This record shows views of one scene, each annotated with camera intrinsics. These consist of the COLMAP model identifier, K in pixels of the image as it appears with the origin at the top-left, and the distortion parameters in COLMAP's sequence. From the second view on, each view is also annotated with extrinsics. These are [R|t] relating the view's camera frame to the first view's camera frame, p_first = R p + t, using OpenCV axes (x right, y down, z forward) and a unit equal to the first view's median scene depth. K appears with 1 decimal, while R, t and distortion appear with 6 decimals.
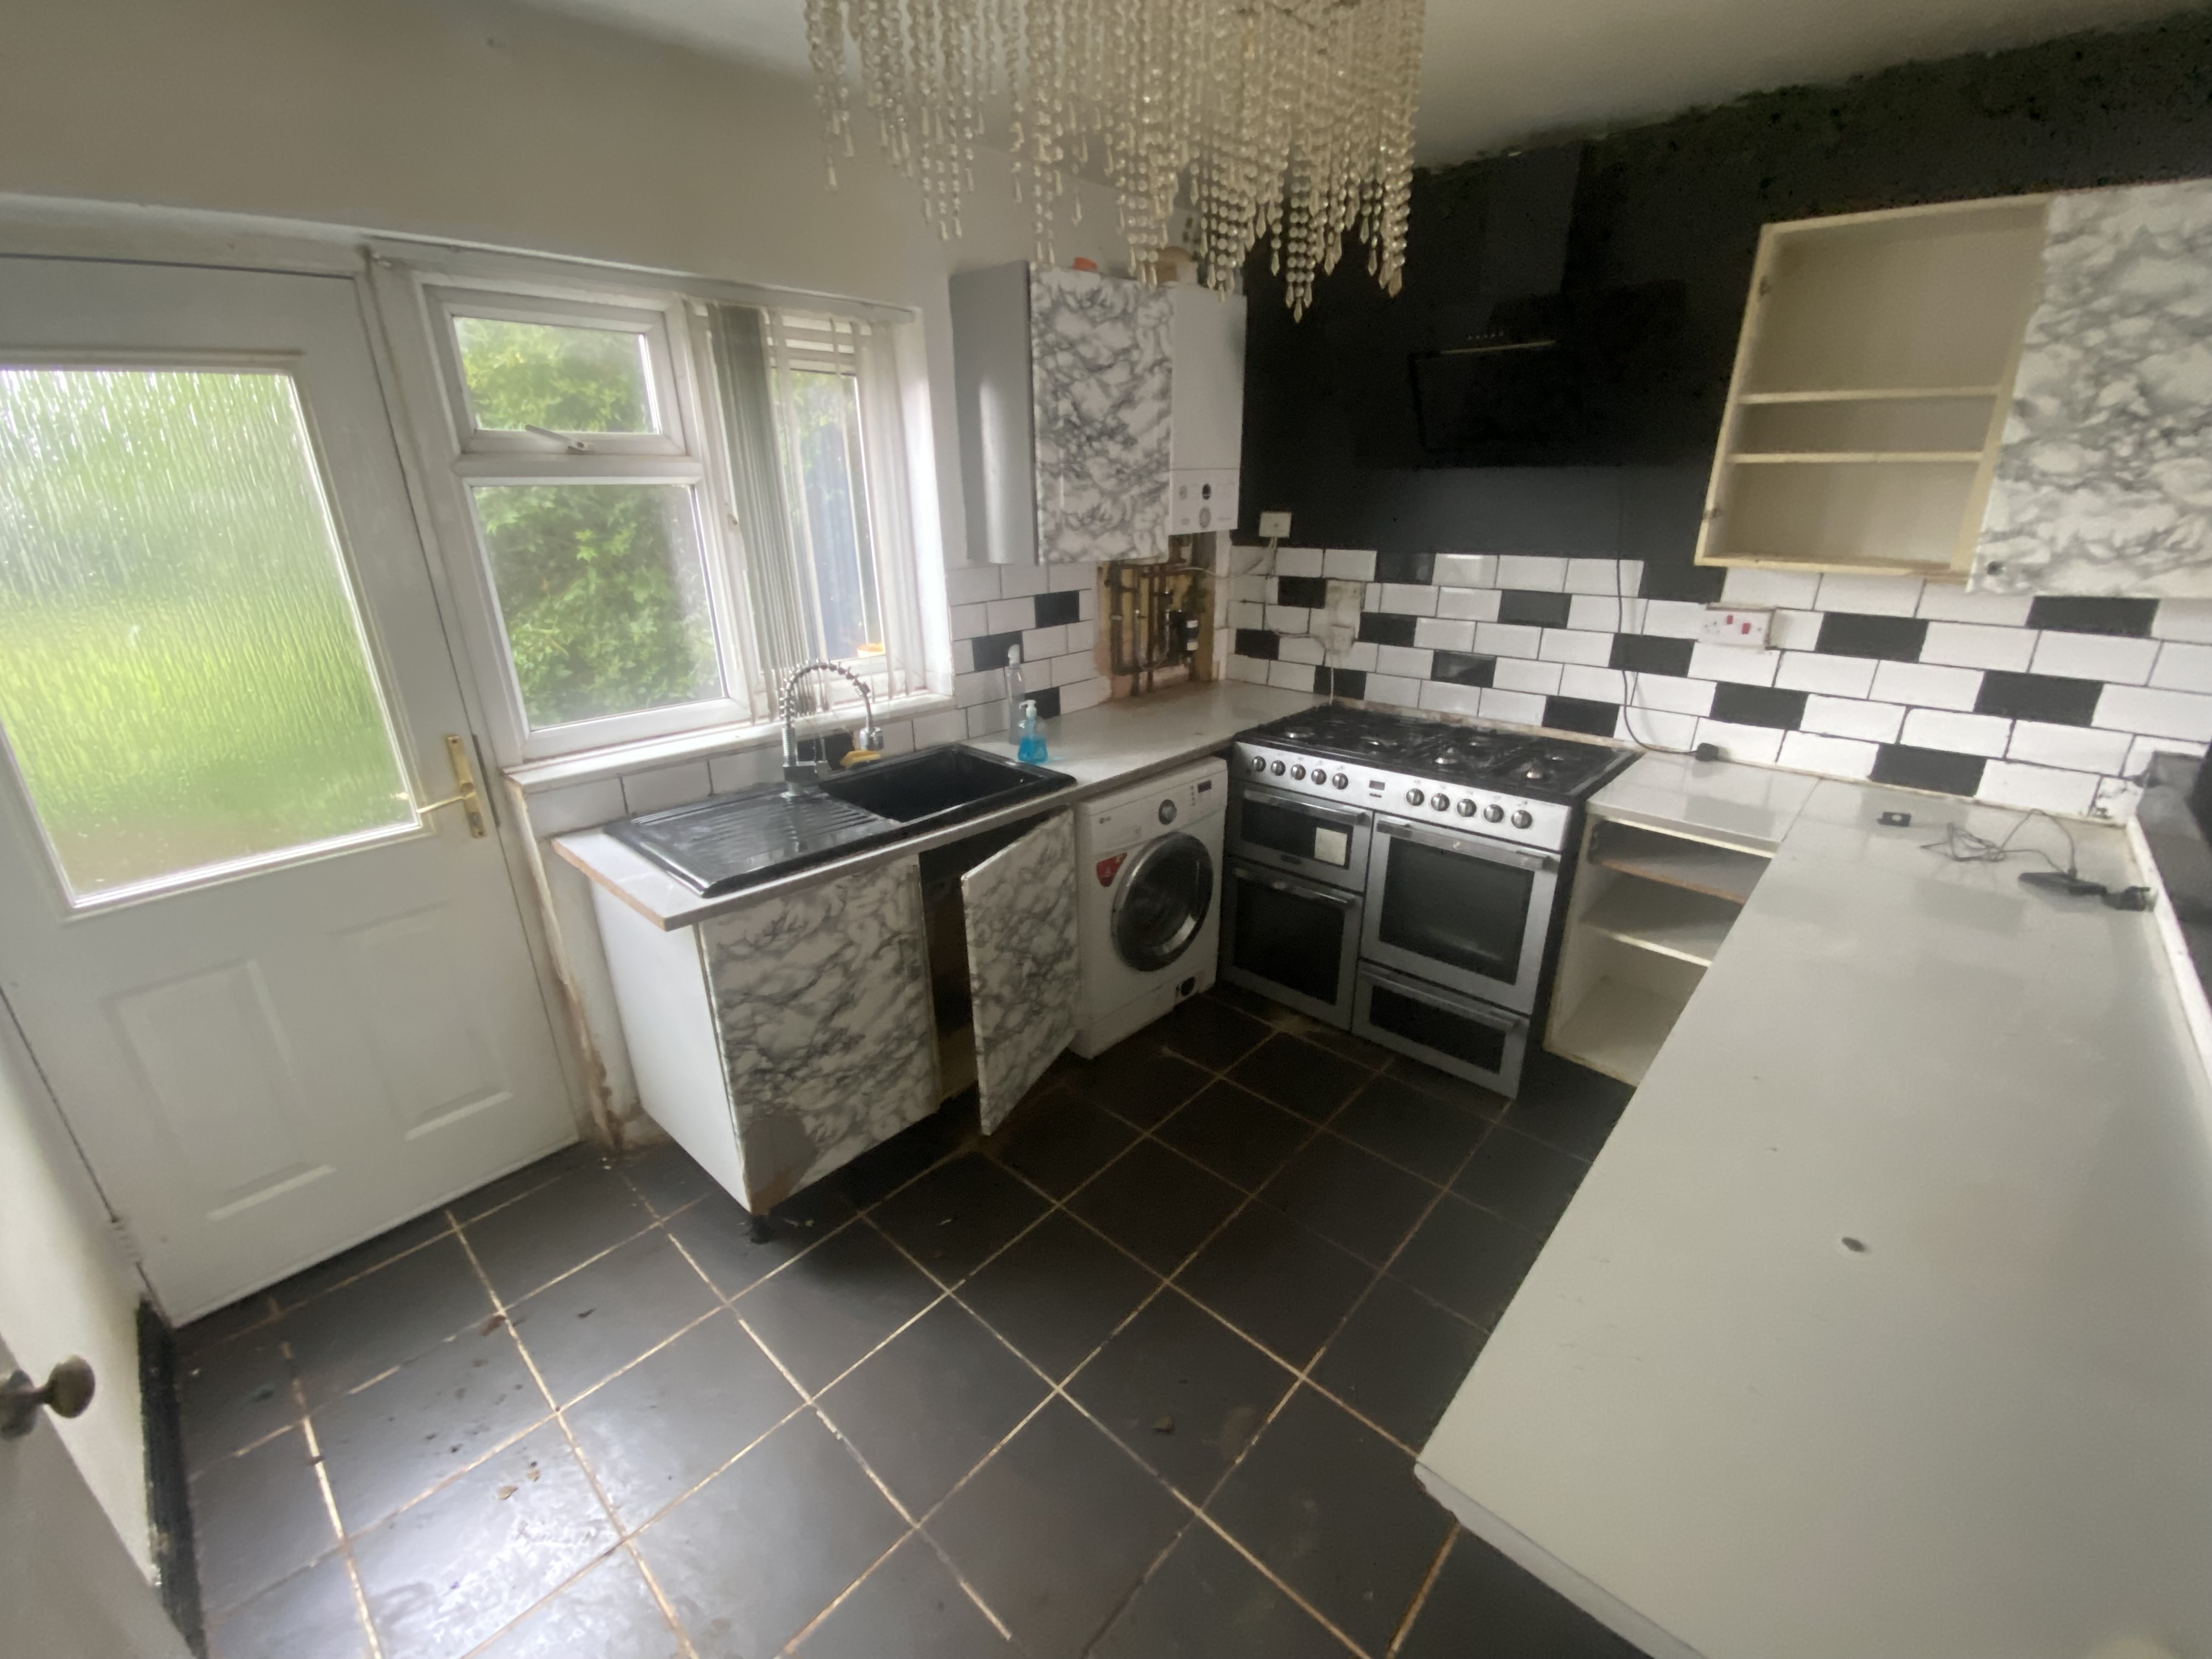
lens RADIAL K [[866.3, 0, 1106.0], [0, 866.3, 836.8], [0, 0, 1]] dist [0.039744, -0.031623]
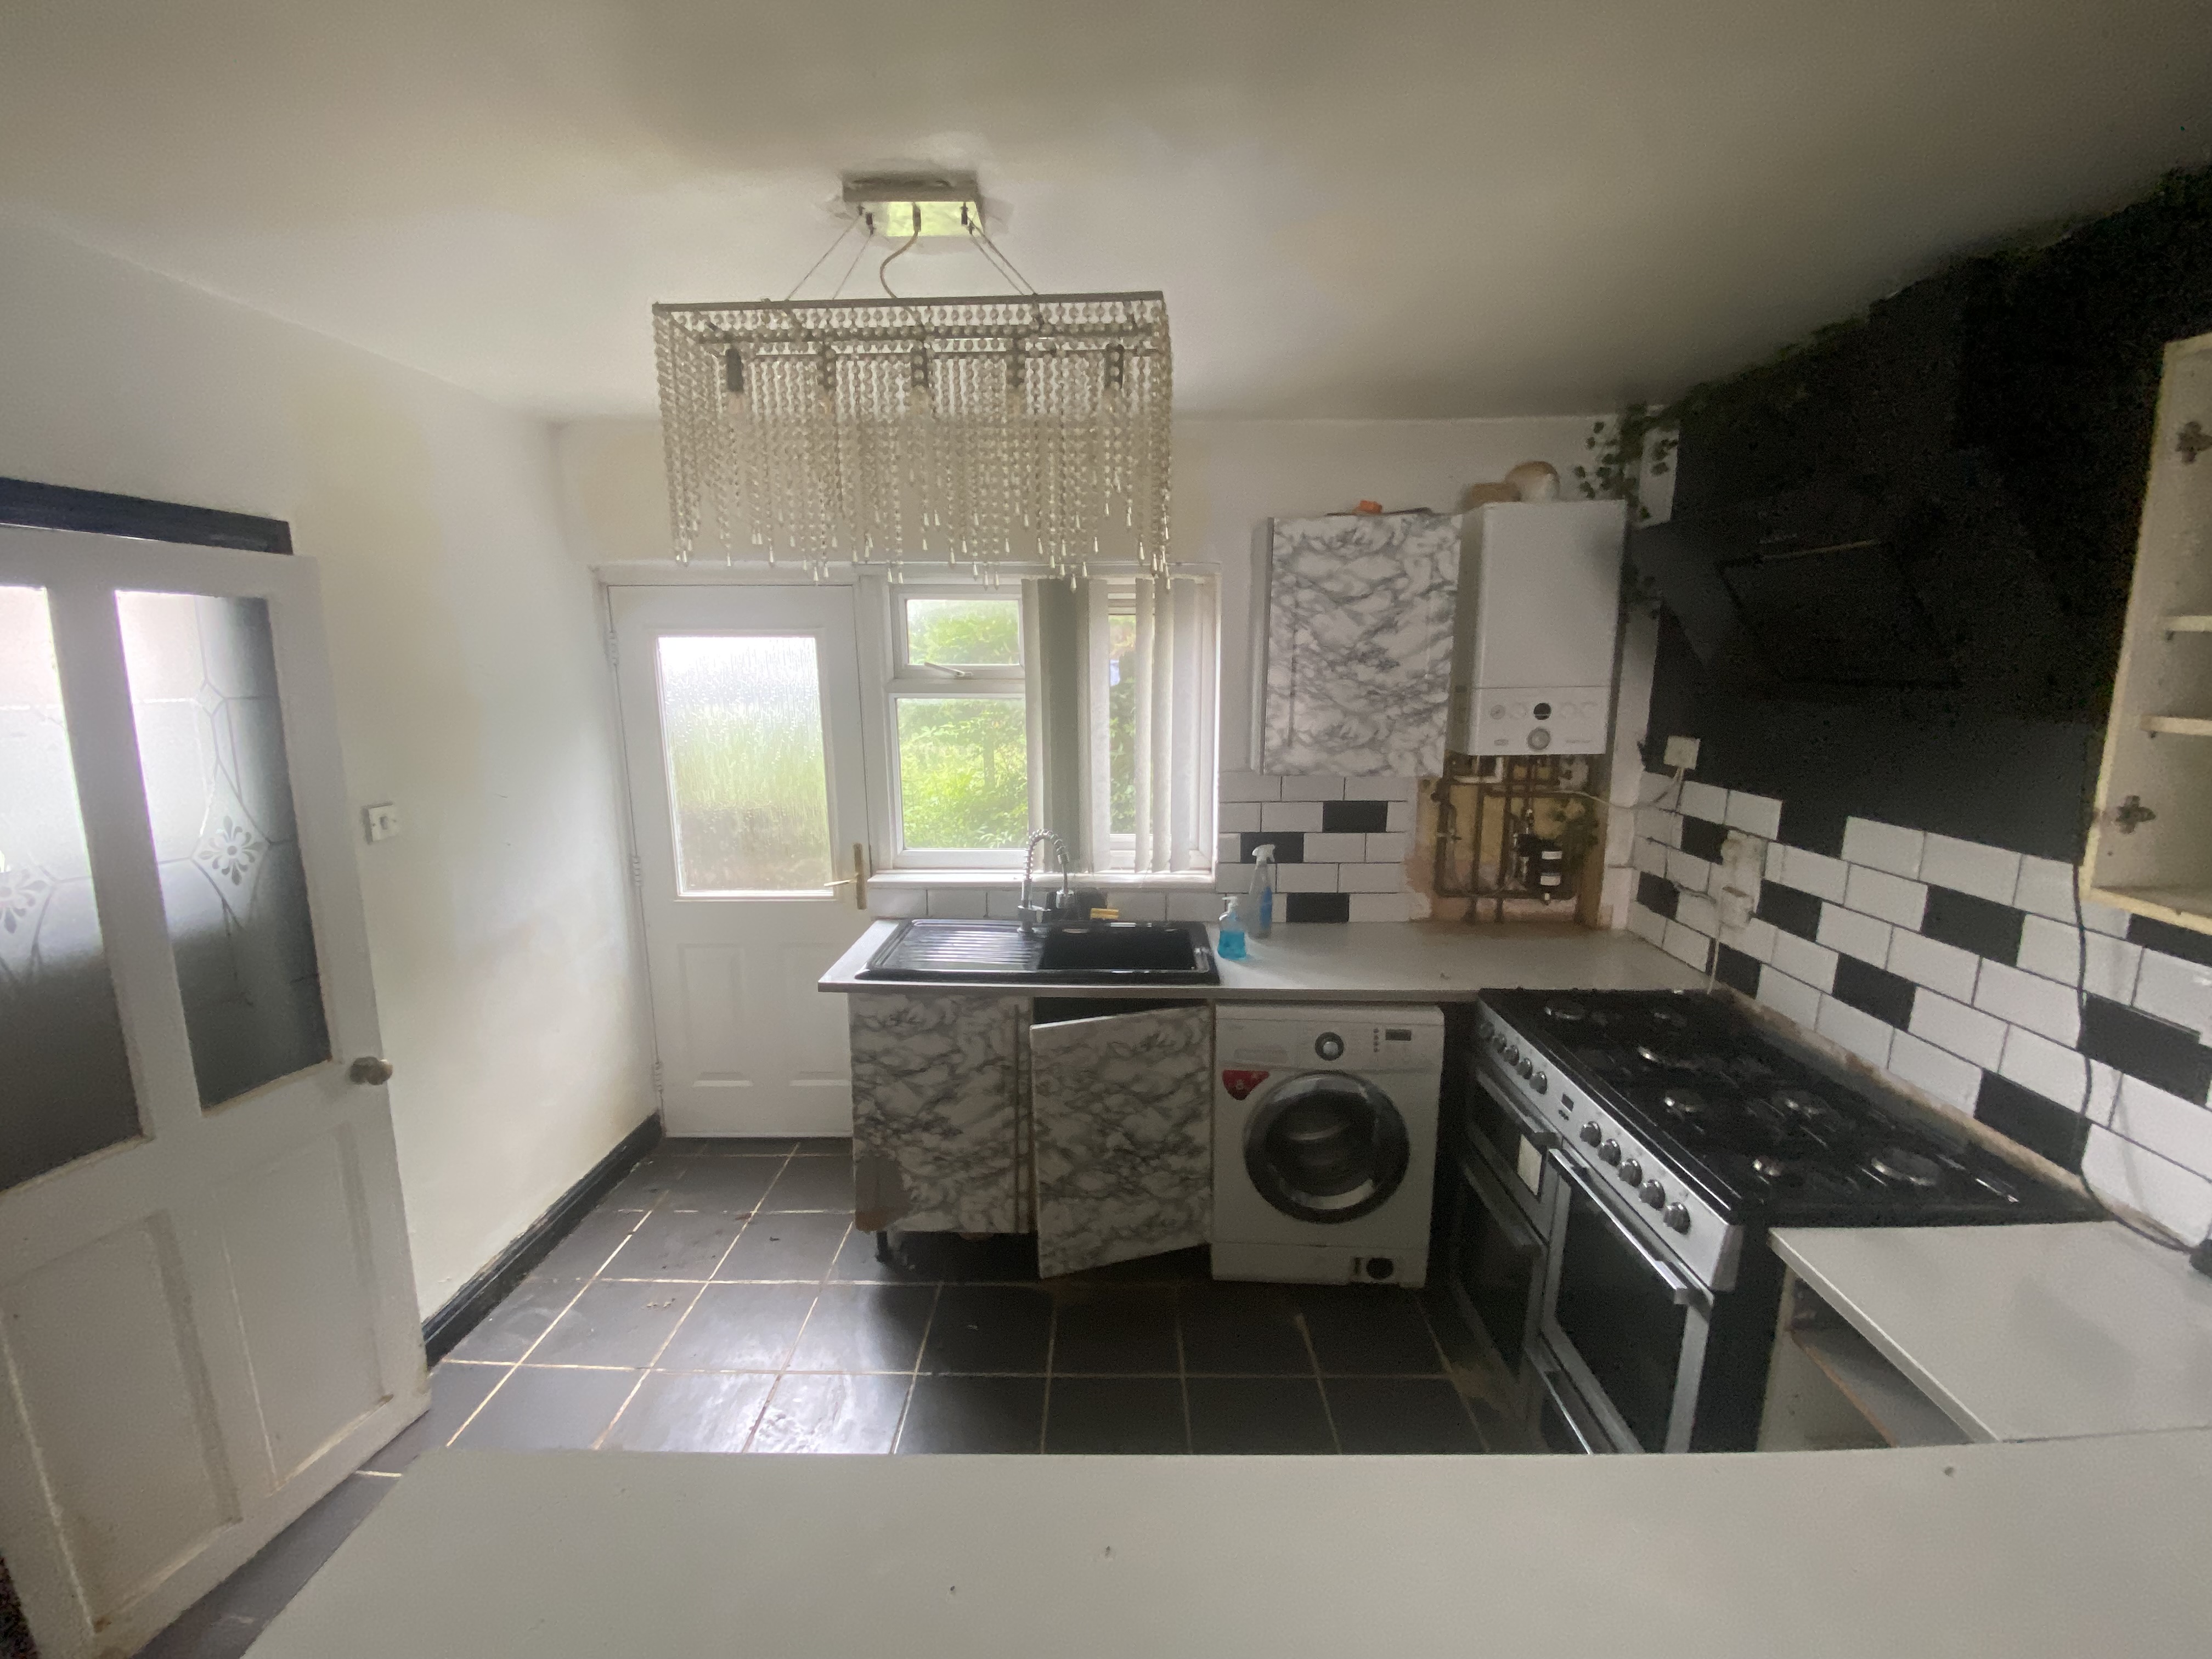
lens RADIAL K [[866.3, 0, 1106.0], [0, 866.3, 836.8], [0, 0, 1]] dist [0.039744, -0.031623]
pose [[0.679614, 0.150981, -0.717864, 0.510533], [-0.278450, 0.958445, -0.062034, -0.112263], [0.678668, 0.242048, 0.693414, 0.146586]]
